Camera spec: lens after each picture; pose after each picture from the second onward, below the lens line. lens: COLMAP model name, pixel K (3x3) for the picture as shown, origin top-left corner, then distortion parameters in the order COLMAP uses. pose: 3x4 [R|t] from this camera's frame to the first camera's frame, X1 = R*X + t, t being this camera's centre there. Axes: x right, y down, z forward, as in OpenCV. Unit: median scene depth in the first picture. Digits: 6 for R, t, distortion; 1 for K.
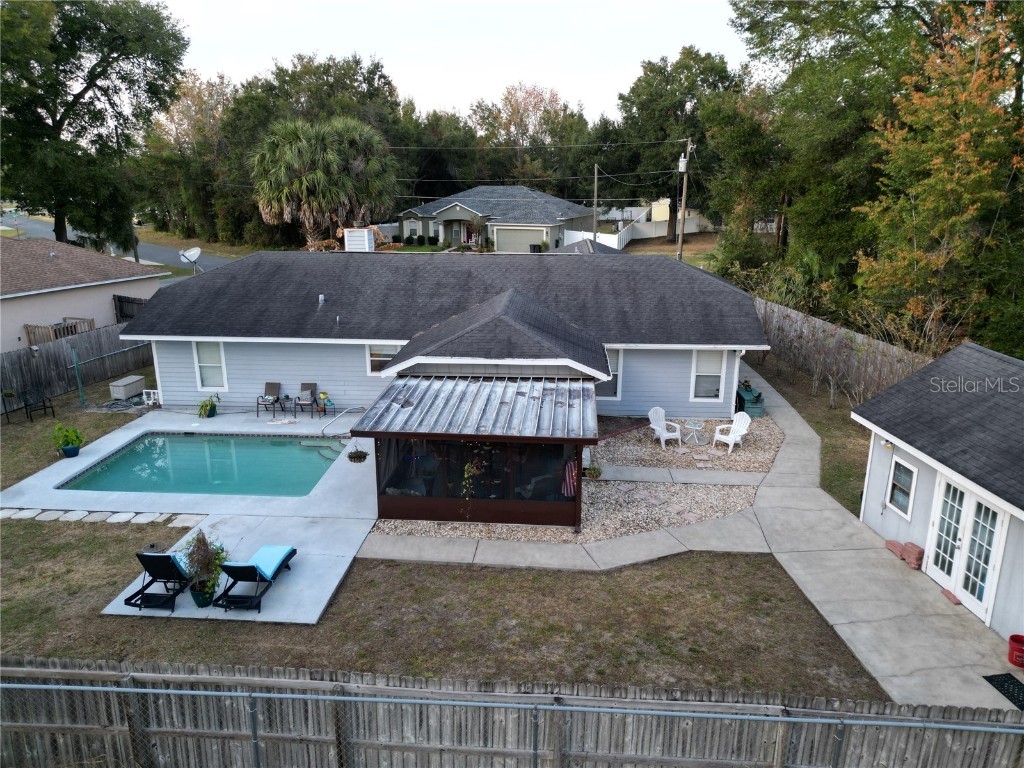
lens RADIAL K [[716.6, 0, 508.4], [0, 716.6, 385.5], [0, 0, 1]] dist [0.079247, -0.078516]
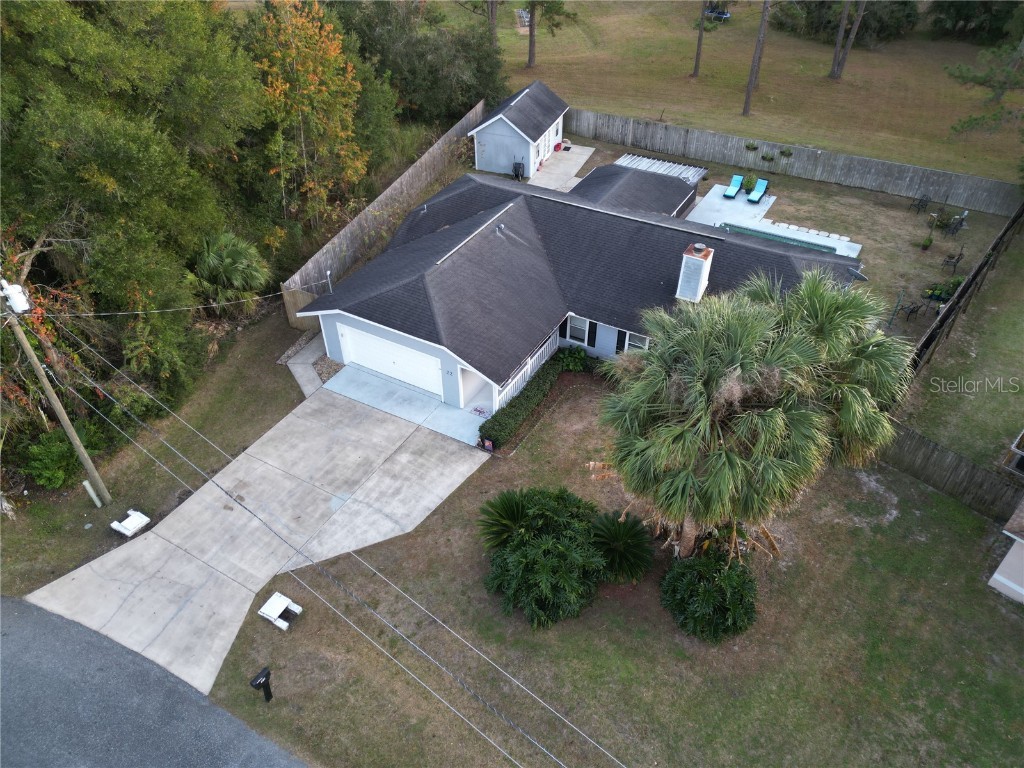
lens RADIAL K [[716.6, 0, 508.4], [0, 716.6, 385.5], [0, 0, 1]] dist [0.079247, -0.078516]
pose [[-0.904315, -0.267658, 0.332526, -0.533762], [0.123598, 0.581441, 0.804146, -1.429347], [-0.408580, 0.768301, -0.492724, 2.649399]]
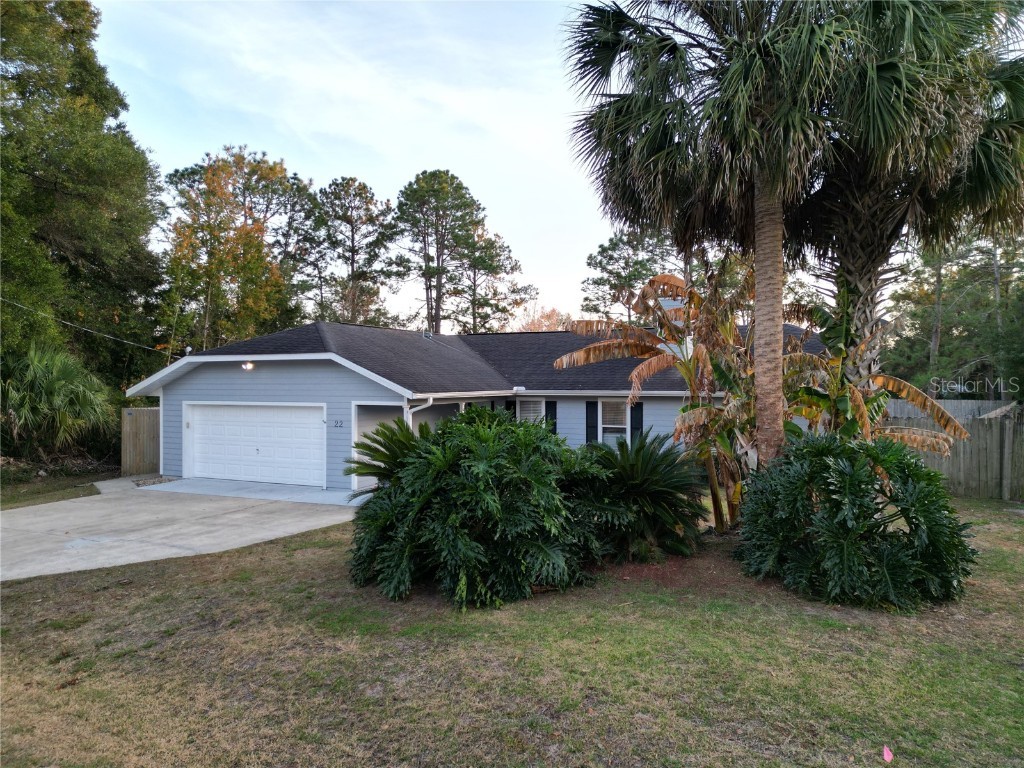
lens RADIAL K [[716.6, 0, 508.4], [0, 716.6, 385.5], [0, 0, 1]] dist [0.079247, -0.078516]
pose [[-0.932551, -0.003406, 0.361023, -0.489182], [0.099118, 0.959119, 0.265078, -0.536682], [-0.347167, 0.282983, -0.894090, 2.728133]]
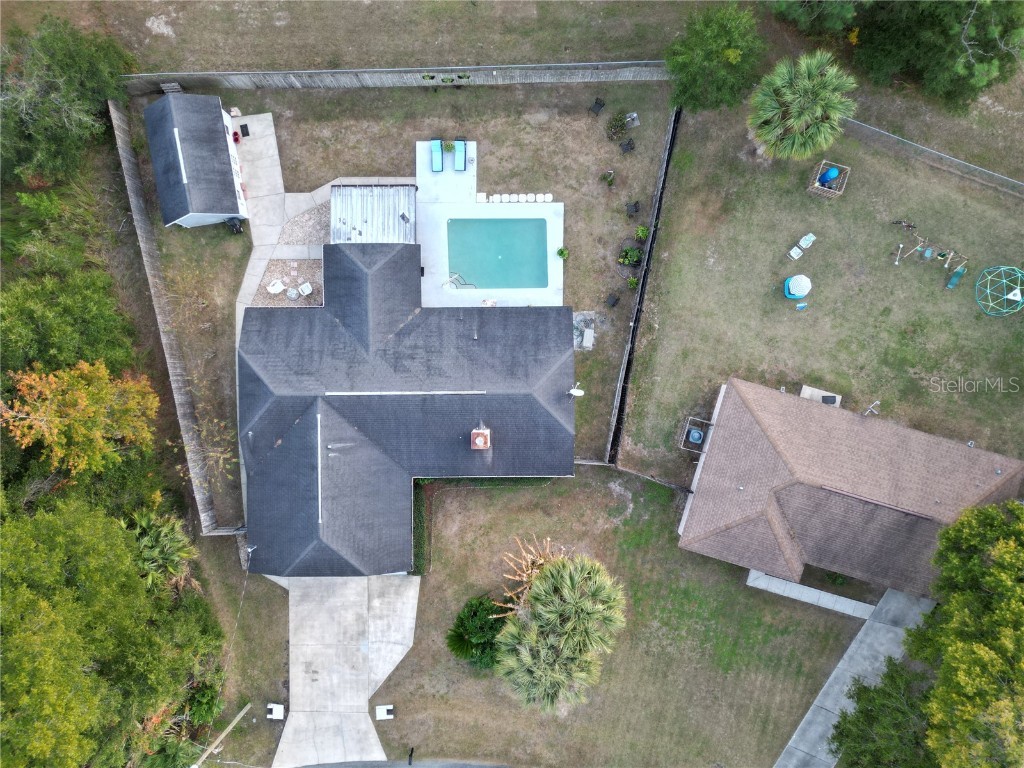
lens RADIAL K [[716.6, 0, 508.4], [0, 716.6, 385.5], [0, 0, 1]] dist [0.079247, -0.078516]
pose [[-0.996007, 0.086359, 0.022629, -0.466854], [-0.003385, -0.289831, 0.957072, -2.345069], [0.089211, 0.953174, 0.288966, 0.760140]]
